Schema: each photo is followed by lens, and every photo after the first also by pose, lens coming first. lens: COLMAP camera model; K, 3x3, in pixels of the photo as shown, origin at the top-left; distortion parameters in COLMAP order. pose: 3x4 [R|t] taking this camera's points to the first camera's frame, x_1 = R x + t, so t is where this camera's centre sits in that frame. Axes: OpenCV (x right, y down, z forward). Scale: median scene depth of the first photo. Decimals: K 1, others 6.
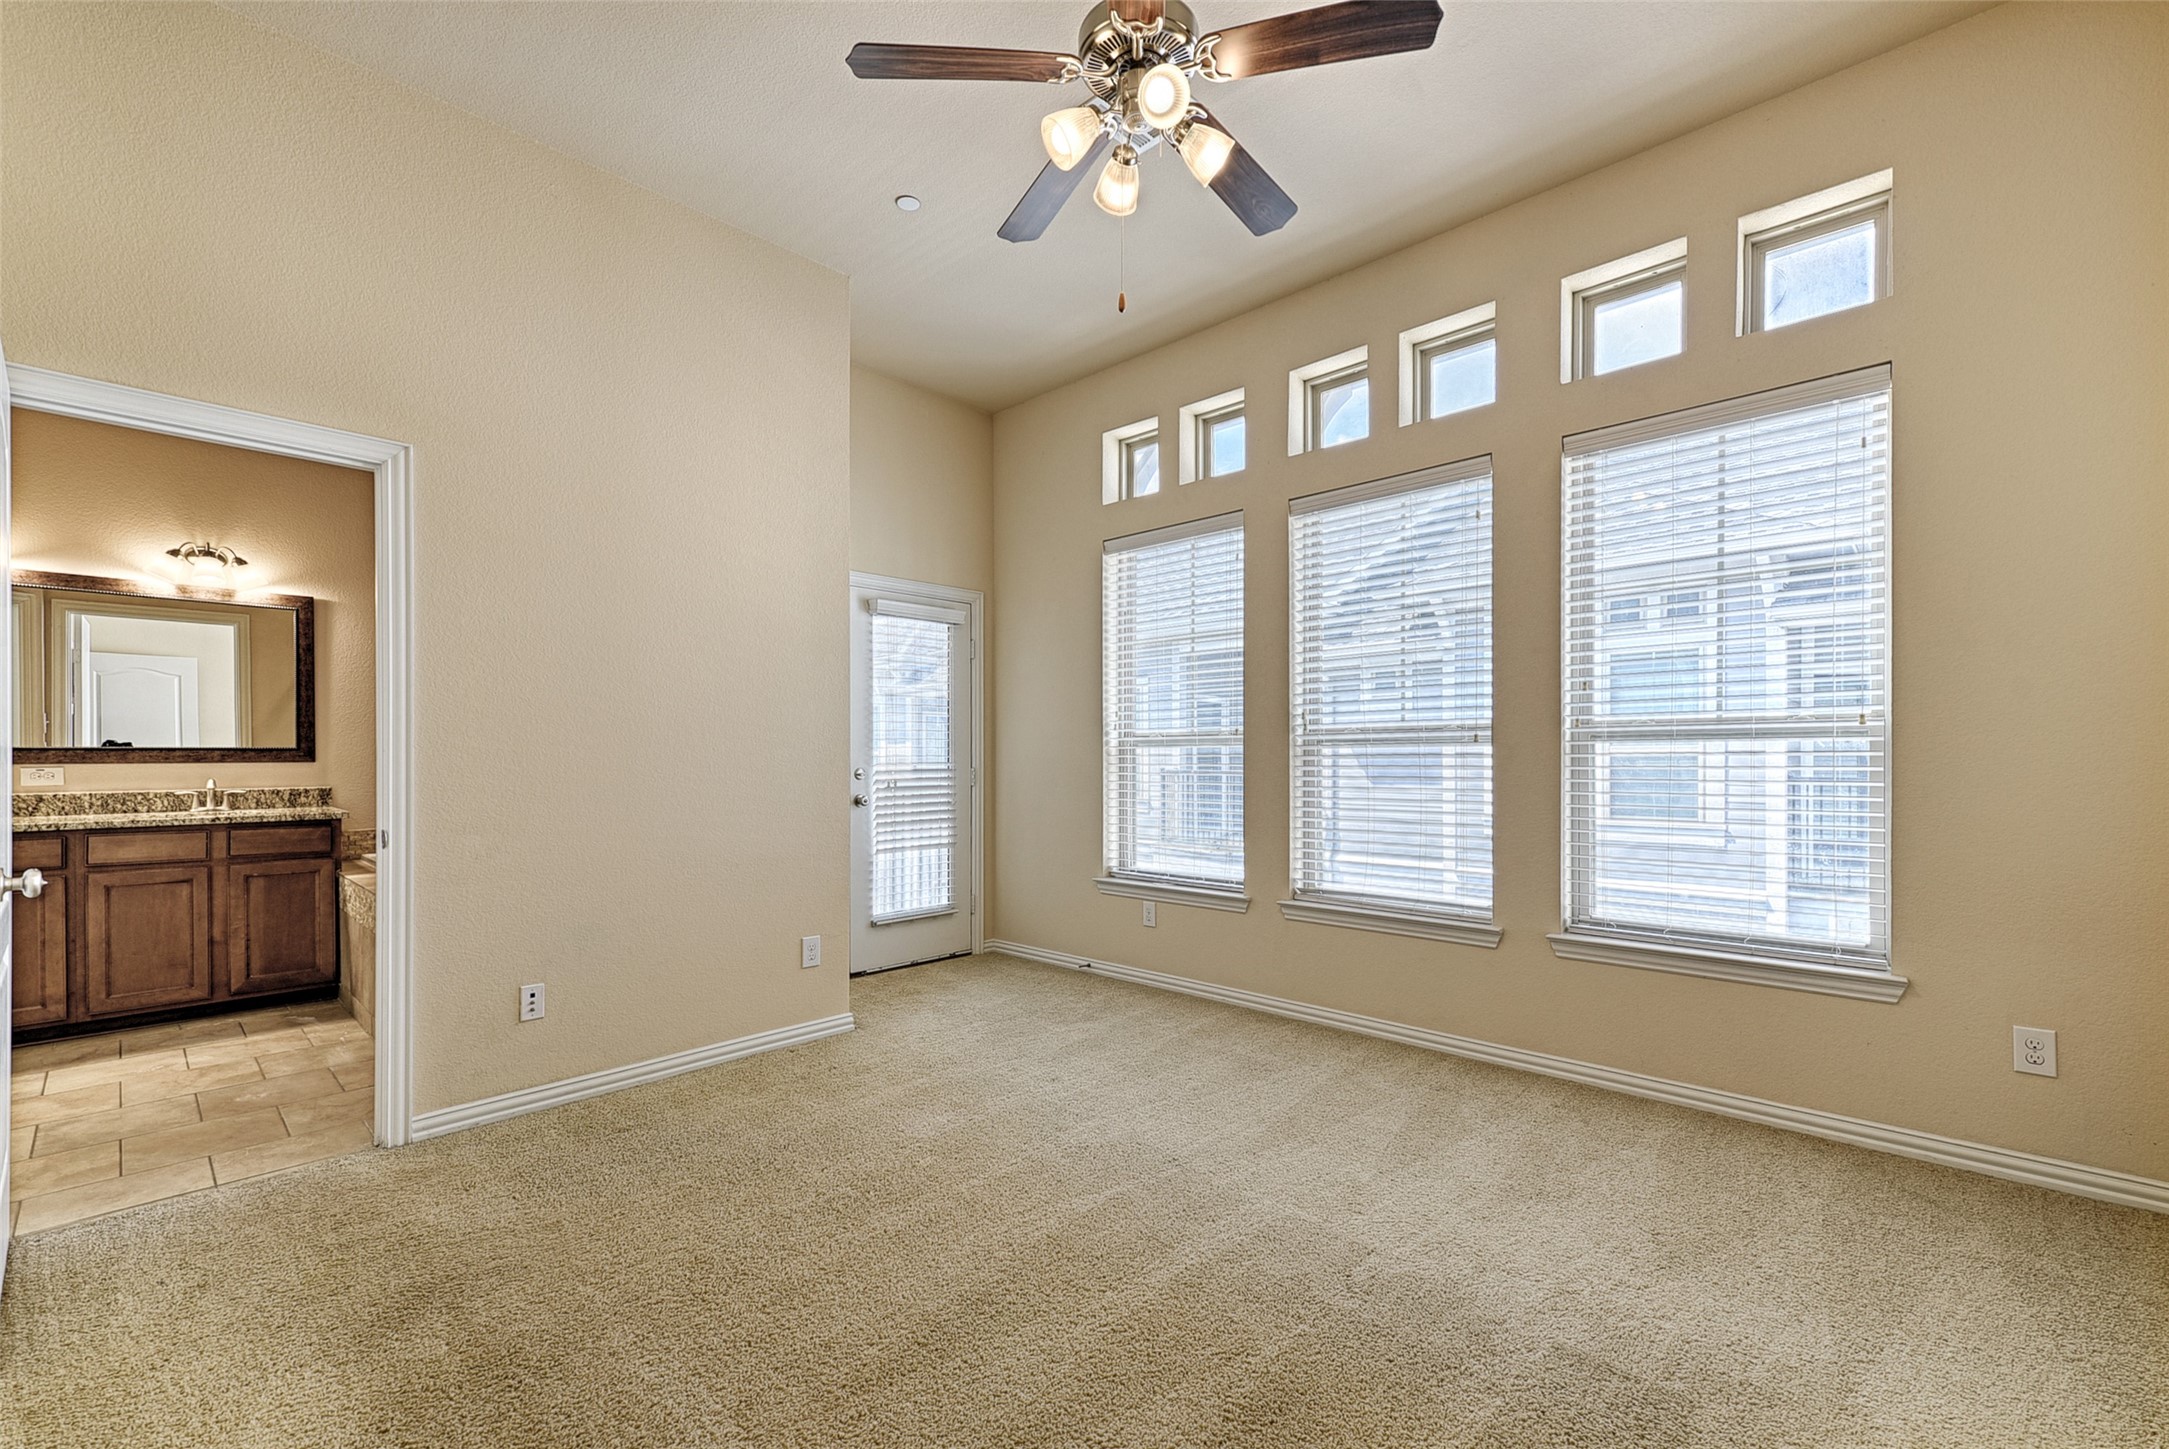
lens RADIAL K [[881.3, 0, 1086.3], [0, 881.3, 756.7], [0, 0, 1]] dist [0.005737, 0.000203]
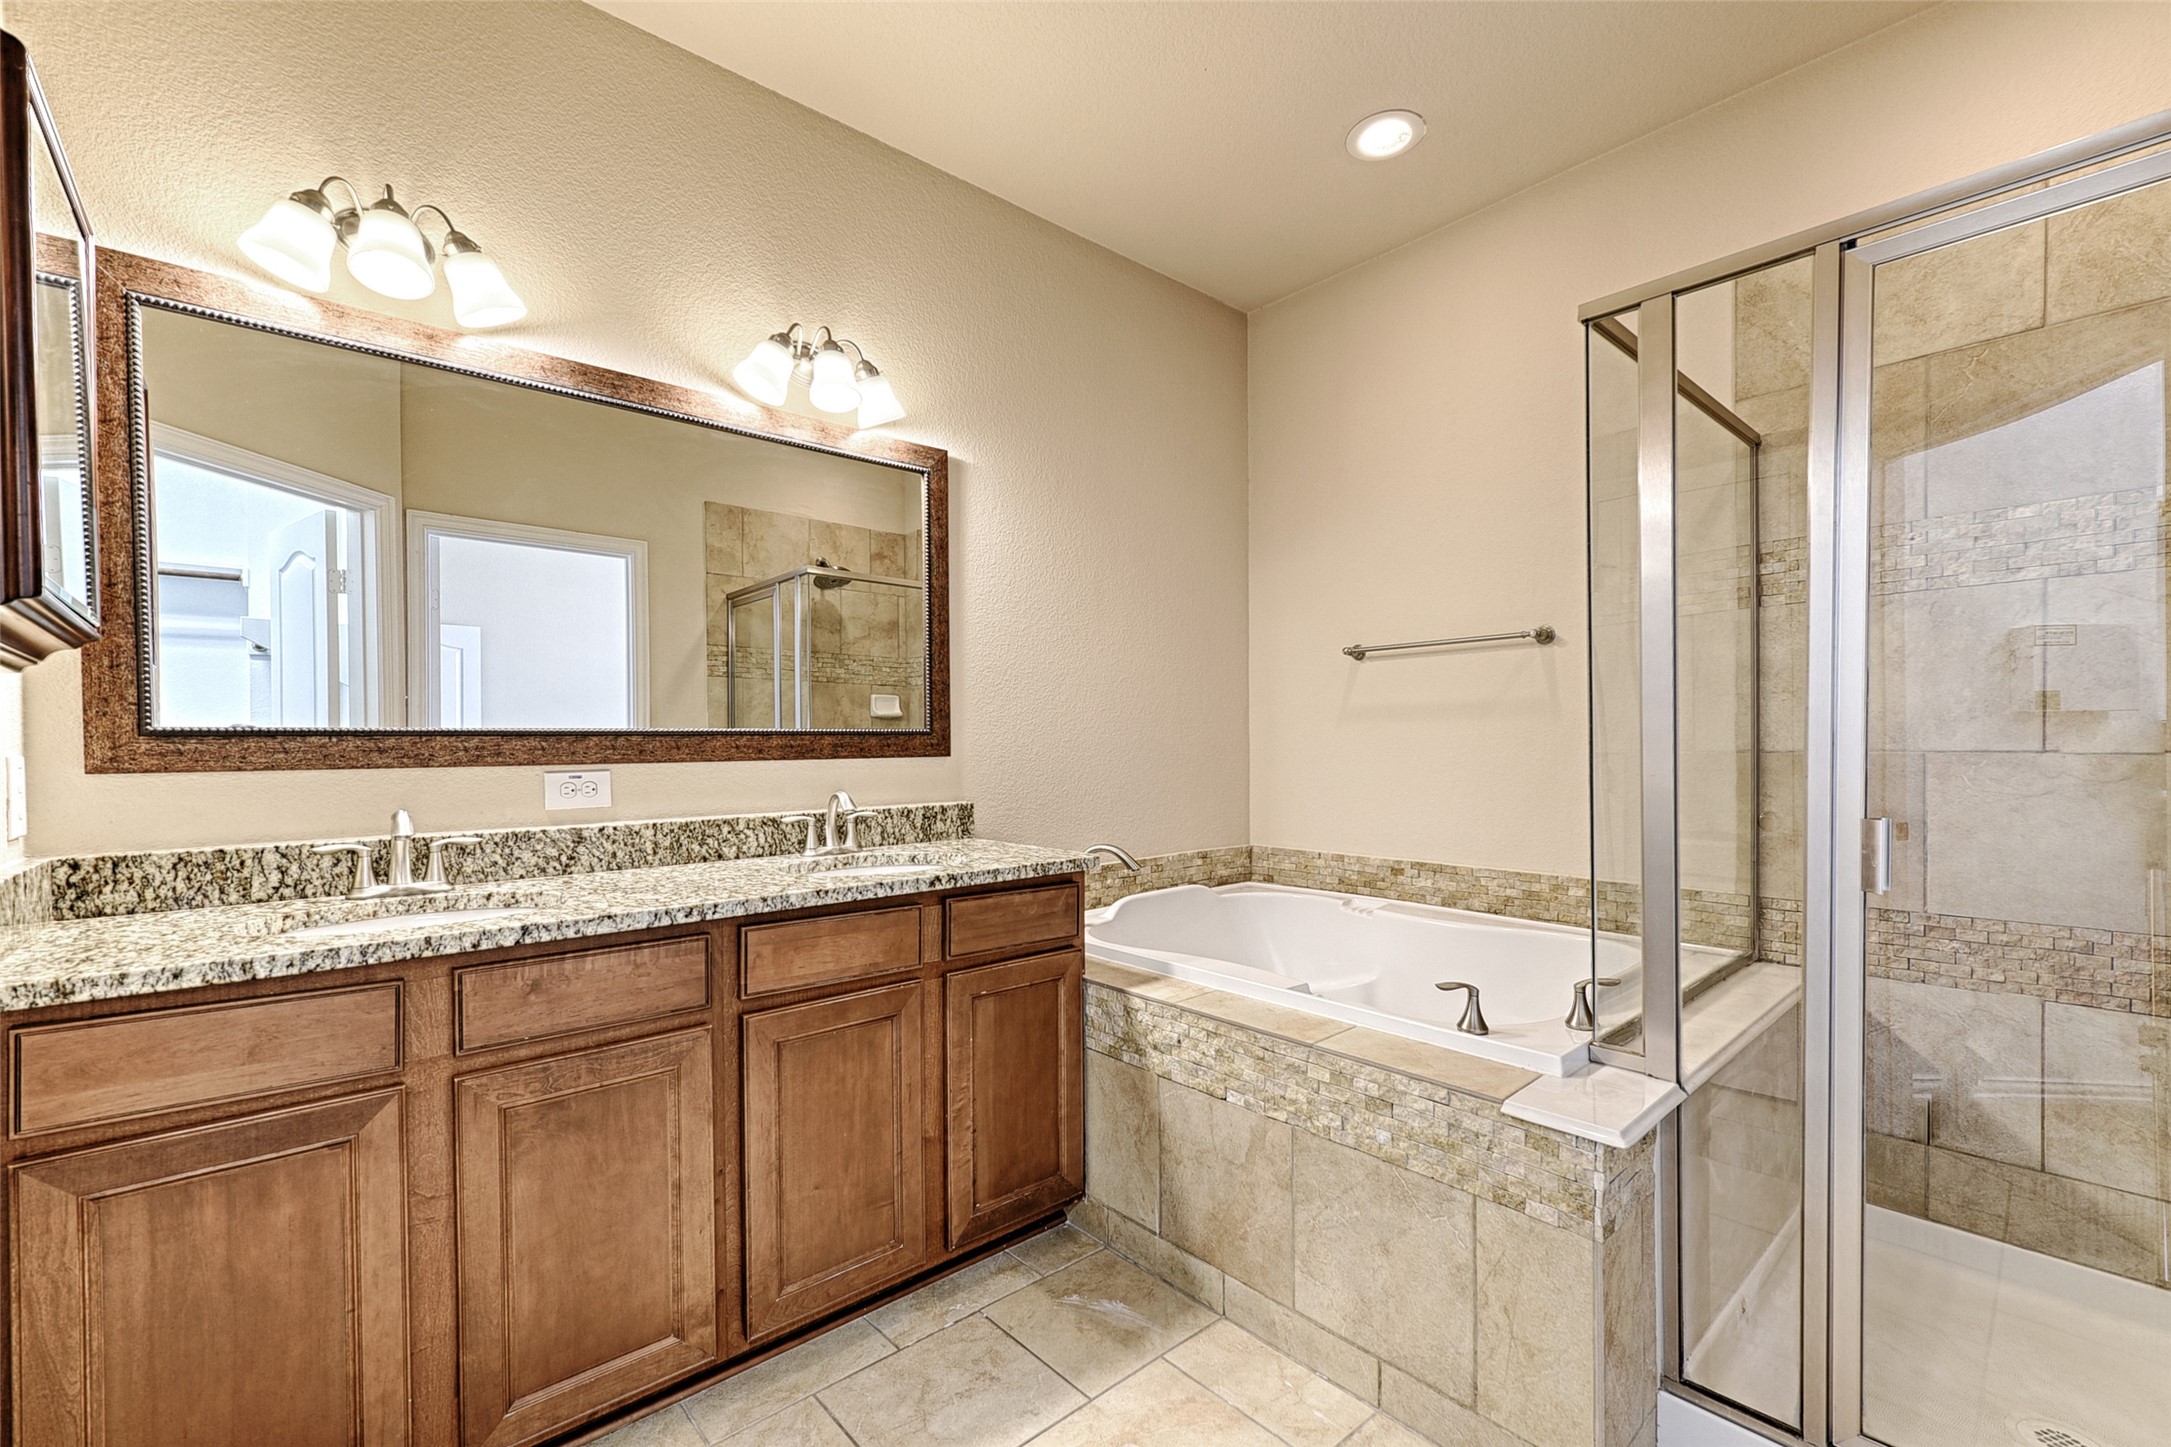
lens RADIAL K [[882.1, 0, 1099.9], [0, 882.1, 740.6], [0, 0, 1]] dist [0.005737, 0.000203]
pose [[0.999130, -0.002931, -0.041612, -0.843122], [0.002957, 0.999995, 0.000553, -0.003667], [0.041610, -0.000676, 0.999134, 0.517529]]
